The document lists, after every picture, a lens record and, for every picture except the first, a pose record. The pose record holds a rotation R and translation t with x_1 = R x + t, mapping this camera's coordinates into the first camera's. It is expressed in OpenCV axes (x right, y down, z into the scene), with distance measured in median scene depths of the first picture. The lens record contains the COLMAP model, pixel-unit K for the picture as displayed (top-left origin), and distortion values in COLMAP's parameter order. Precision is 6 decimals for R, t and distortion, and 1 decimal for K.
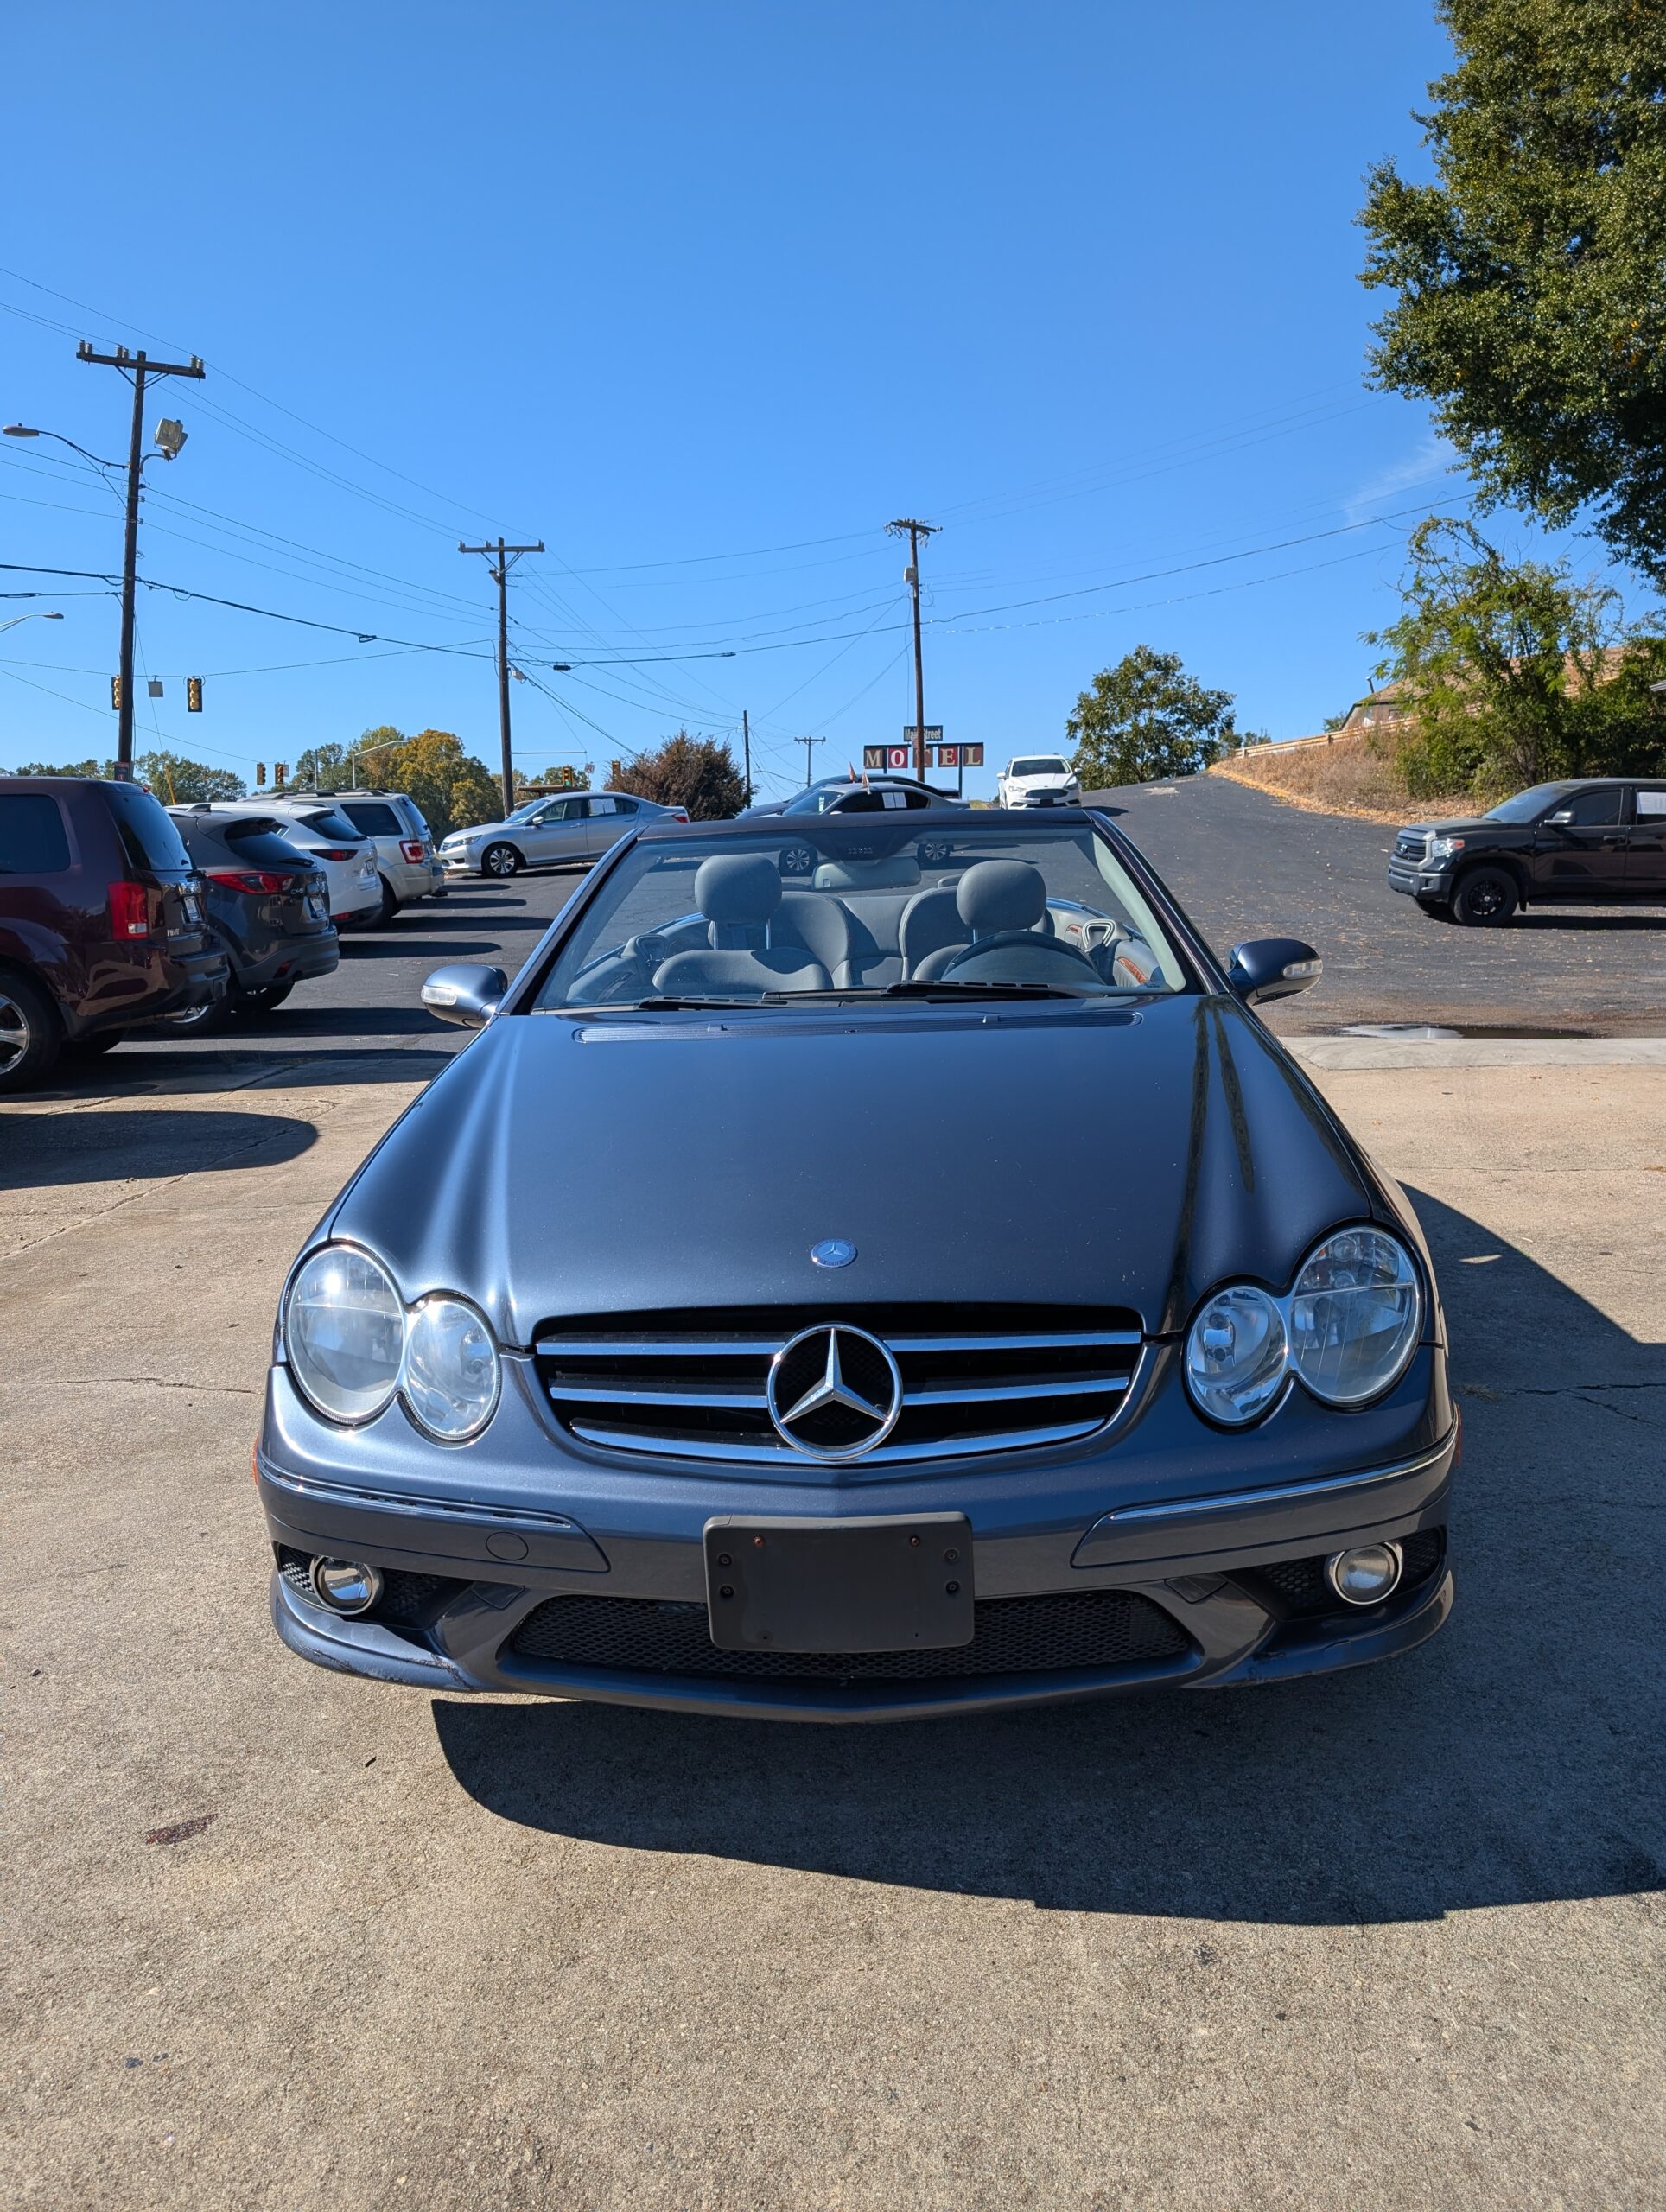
lens RADIAL K [[1639.5, 0, 822.7], [0, 1639.5, 1123.8], [0, 0, 1]] dist [0.014106, -0.011898]
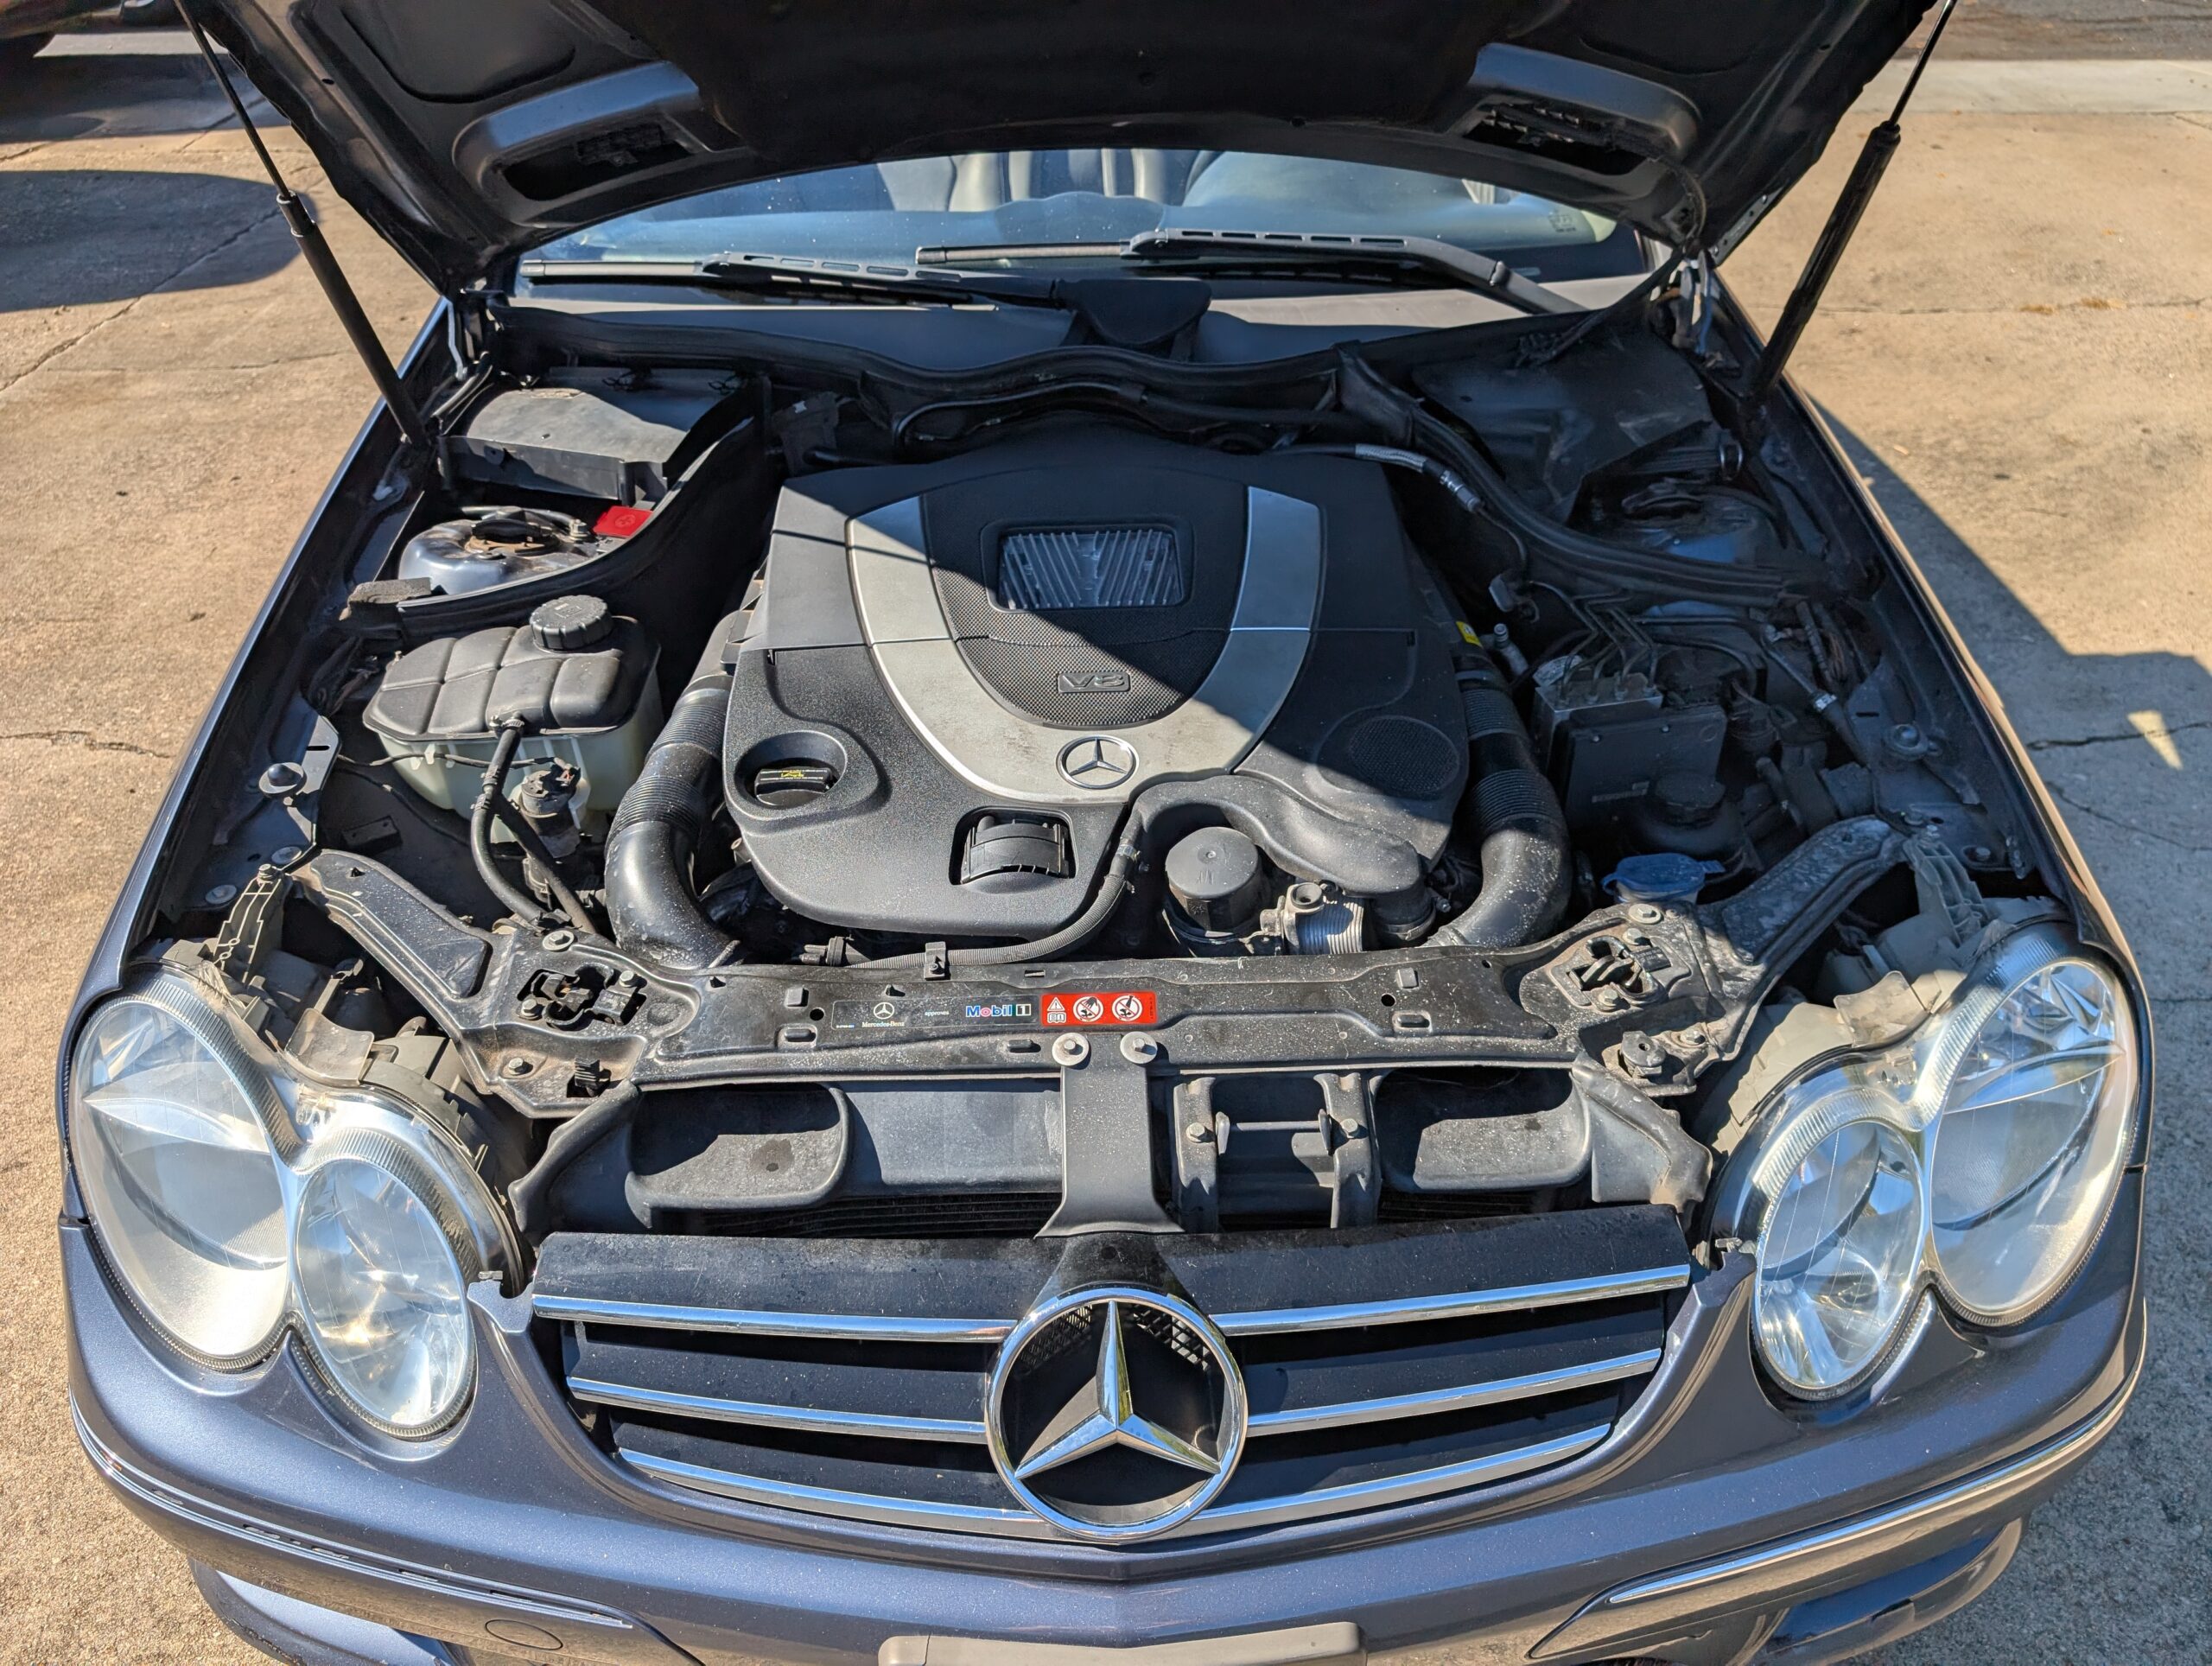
lens RADIAL K [[1639.5, 0, 1087.6], [0, 1639.5, 890.0], [0, 0, 1]] dist [0.014106, -0.011898]
pose [[0.997583, -0.023619, 0.065348, -0.026740], [-0.007809, 0.896387, 0.443204, -0.181634], [-0.069045, -0.442643, 0.894036, 0.502050]]
